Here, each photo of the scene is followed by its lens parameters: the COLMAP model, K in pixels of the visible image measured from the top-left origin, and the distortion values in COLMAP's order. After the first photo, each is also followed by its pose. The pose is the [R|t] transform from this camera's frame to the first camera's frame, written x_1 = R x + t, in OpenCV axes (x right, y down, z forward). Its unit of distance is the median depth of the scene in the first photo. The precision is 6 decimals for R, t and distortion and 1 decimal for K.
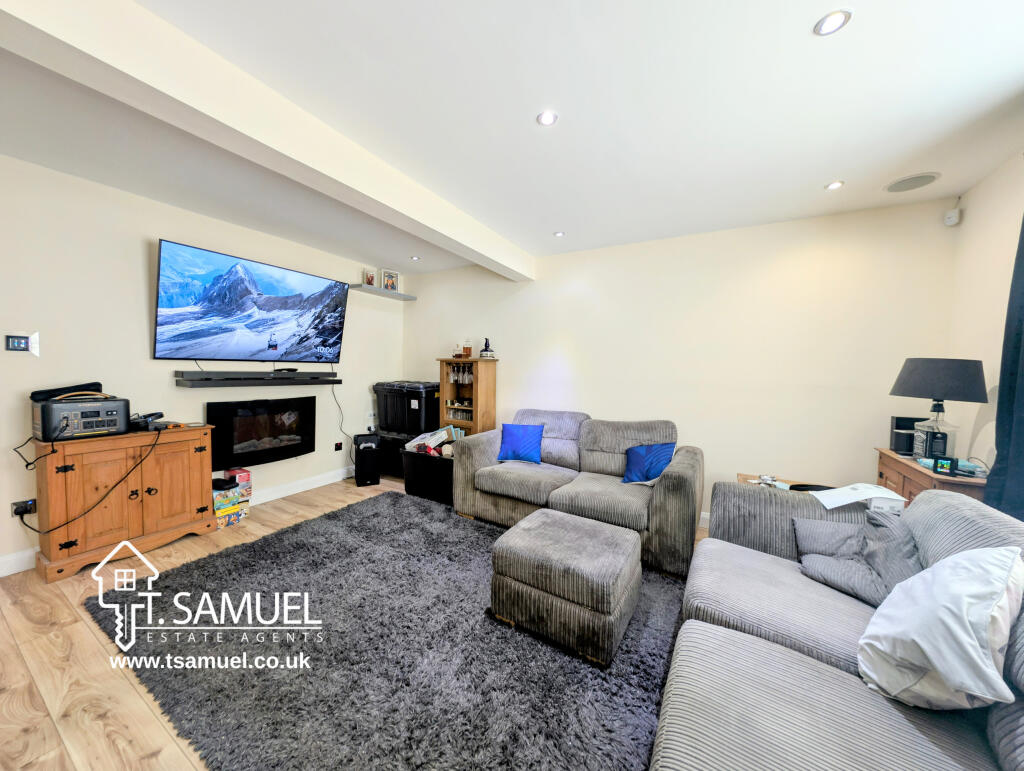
lens RADIAL K [[362.8, 0, 514.4], [0, 362.8, 381.0], [0, 0, 1]] dist [-0.000047, -0.000226]
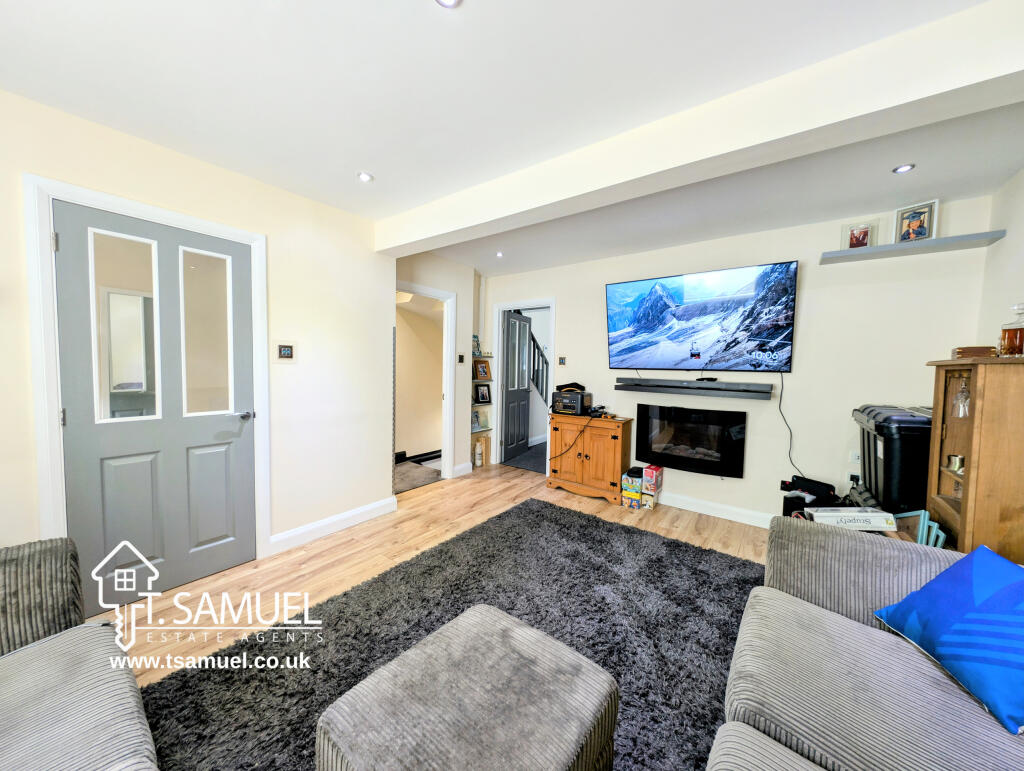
lens RADIAL K [[362.8, 0, 515.3], [0, 362.8, 384.6], [0, 0, 1]] dist [-0.000047, -0.000226]
pose [[-0.126838, 0.019495, -0.991732, 0.374243], [-0.064131, 0.997554, 0.027811, -0.011317], [0.989848, 0.067128, -0.125277, 0.643023]]
